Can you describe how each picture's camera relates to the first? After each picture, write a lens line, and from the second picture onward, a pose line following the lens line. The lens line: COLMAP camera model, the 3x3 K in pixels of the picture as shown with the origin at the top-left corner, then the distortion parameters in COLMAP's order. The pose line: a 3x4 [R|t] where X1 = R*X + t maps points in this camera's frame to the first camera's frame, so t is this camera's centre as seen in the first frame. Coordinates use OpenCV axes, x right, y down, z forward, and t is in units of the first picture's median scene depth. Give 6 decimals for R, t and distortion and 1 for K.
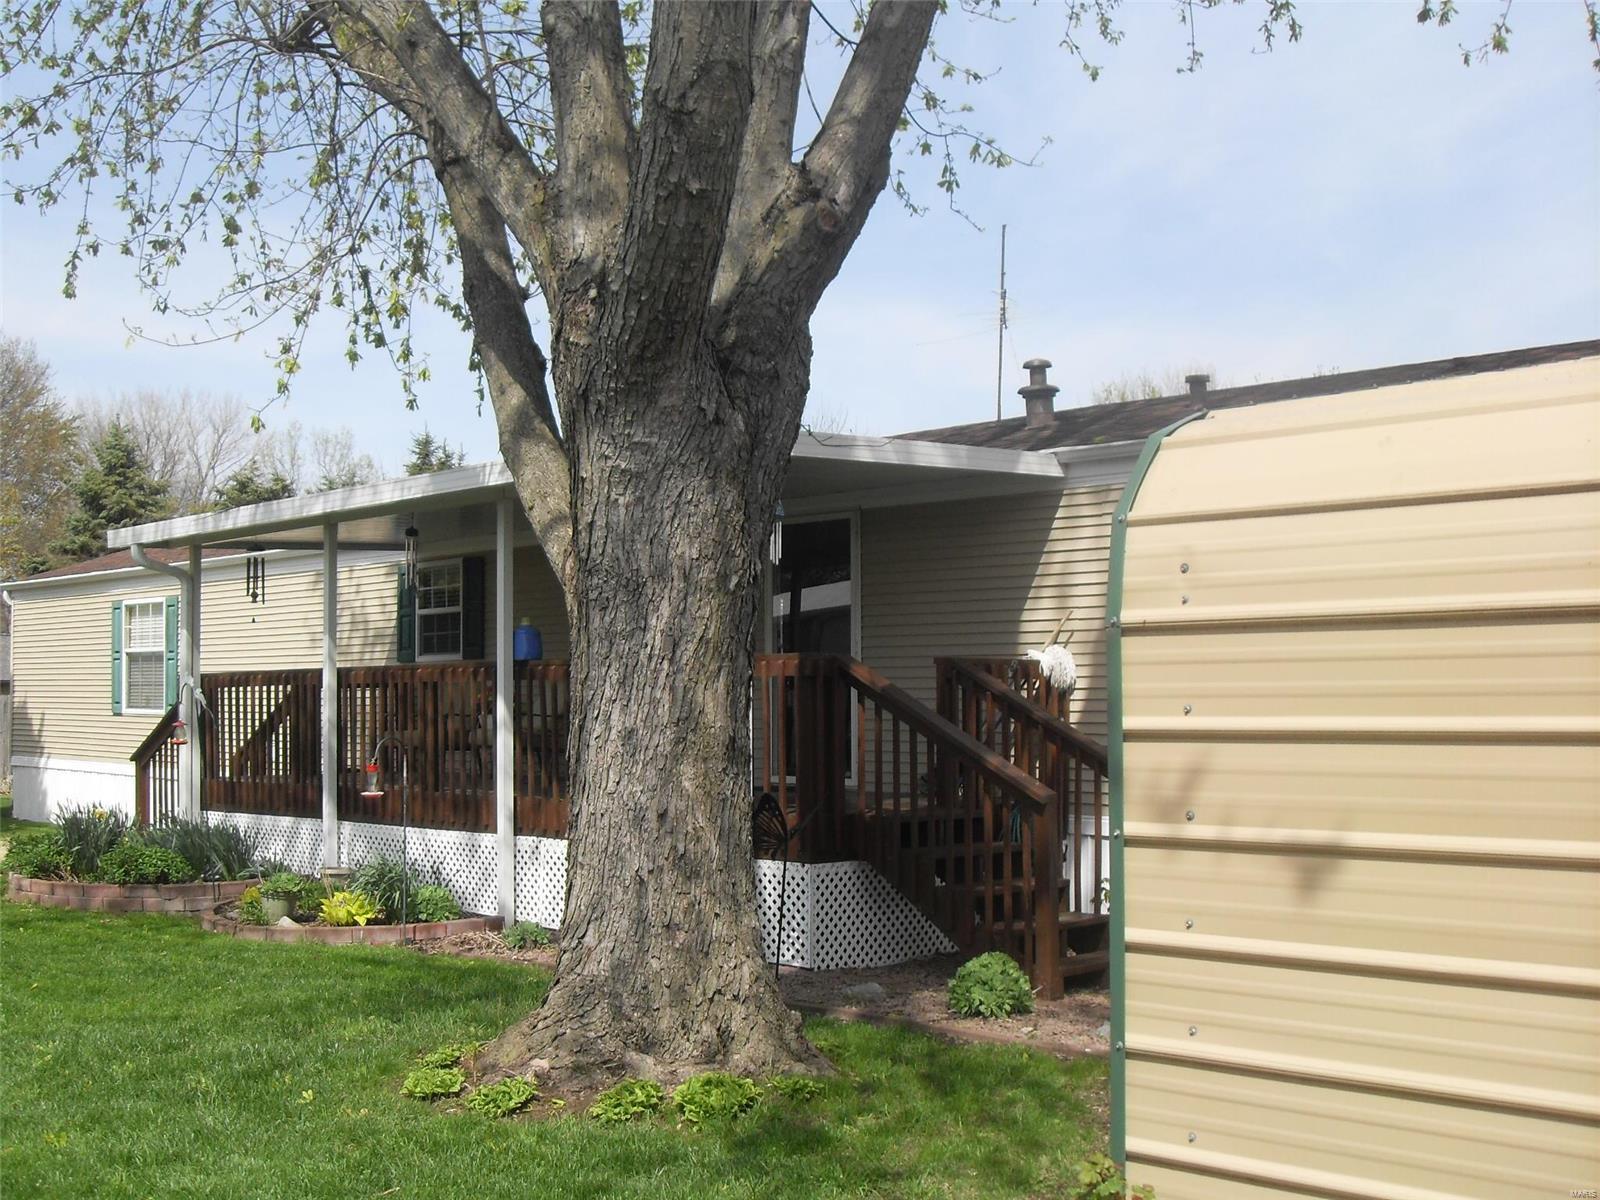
lens RADIAL K [[1752.4, 0, 799.9], [0, 1752.4, 624.2], [0, 0, 1]] dist [-0.152909, -0.002982]
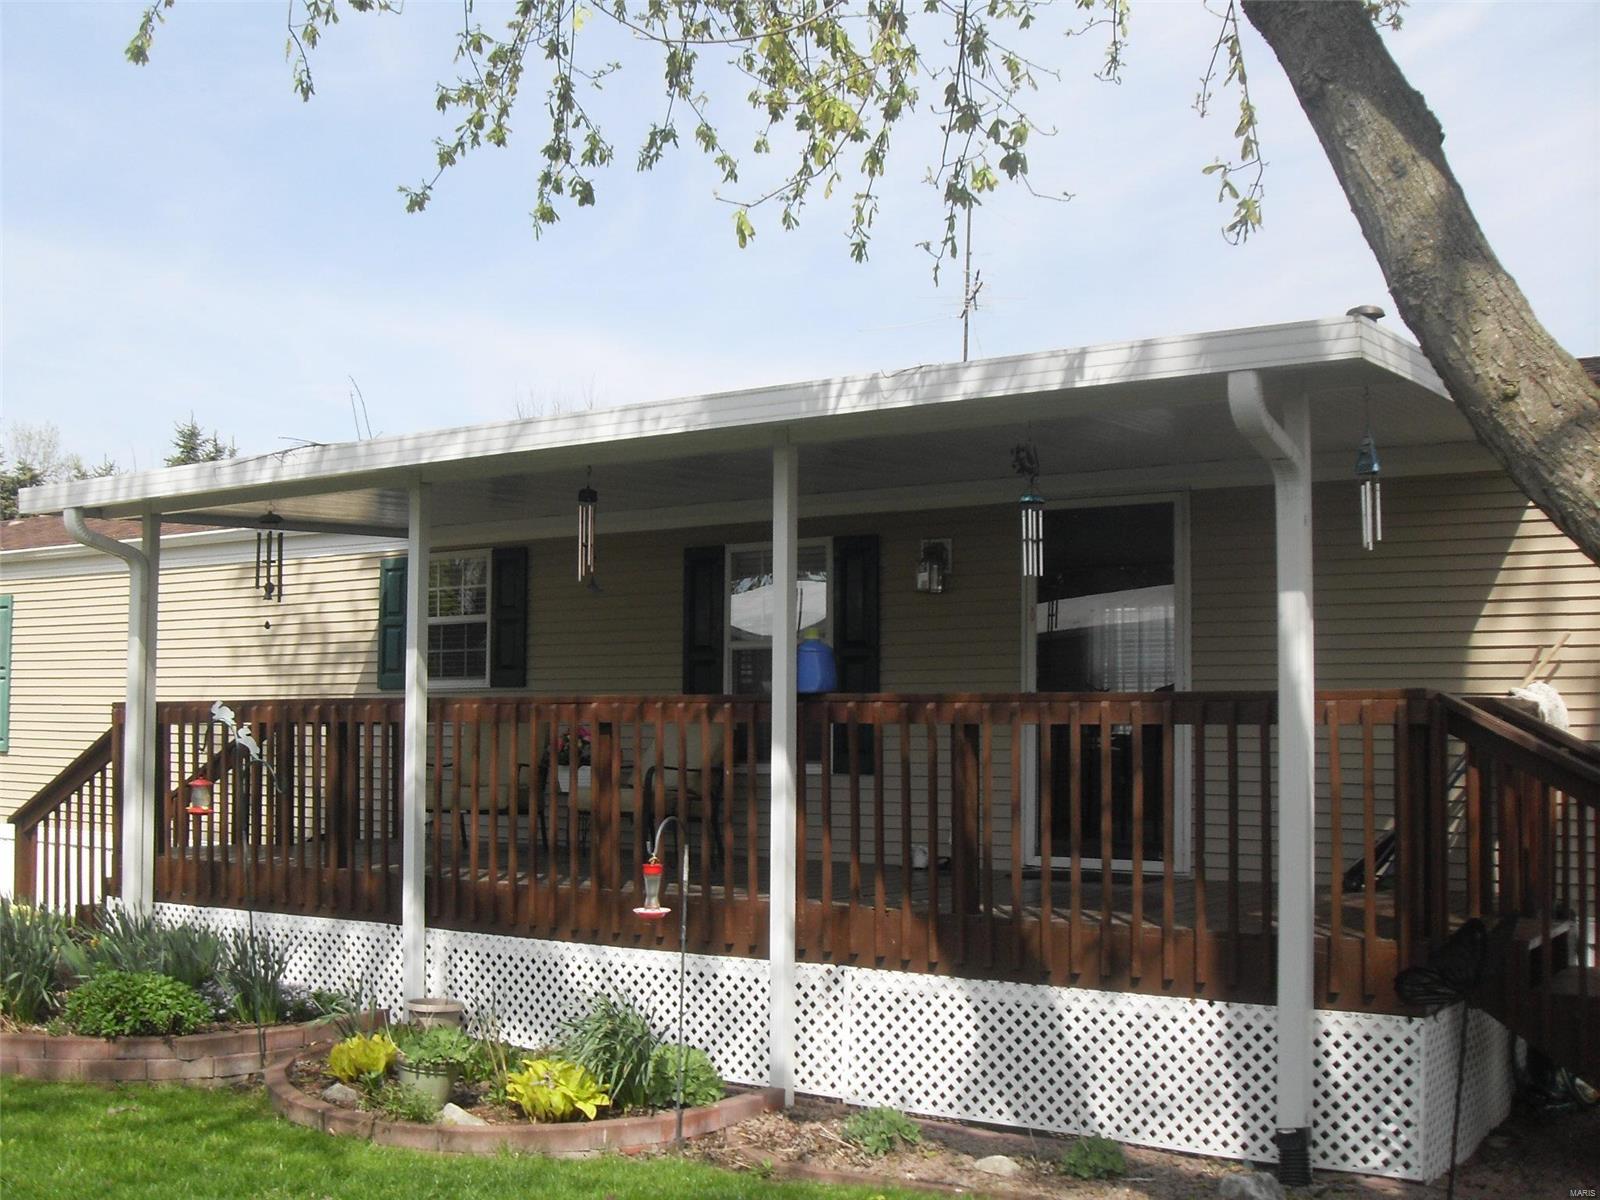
lens RADIAL K [[1751.7, 0, 756.0], [0, 1751.7, 604.6], [0, 0, 1]] dist [-0.188173, 0.176645]
pose [[0.984995, 0.024874, 0.170782, -0.258797], [-0.019886, 0.999326, -0.030856, 0.007383], [-0.171434, 0.026997, 0.984826, 0.319976]]
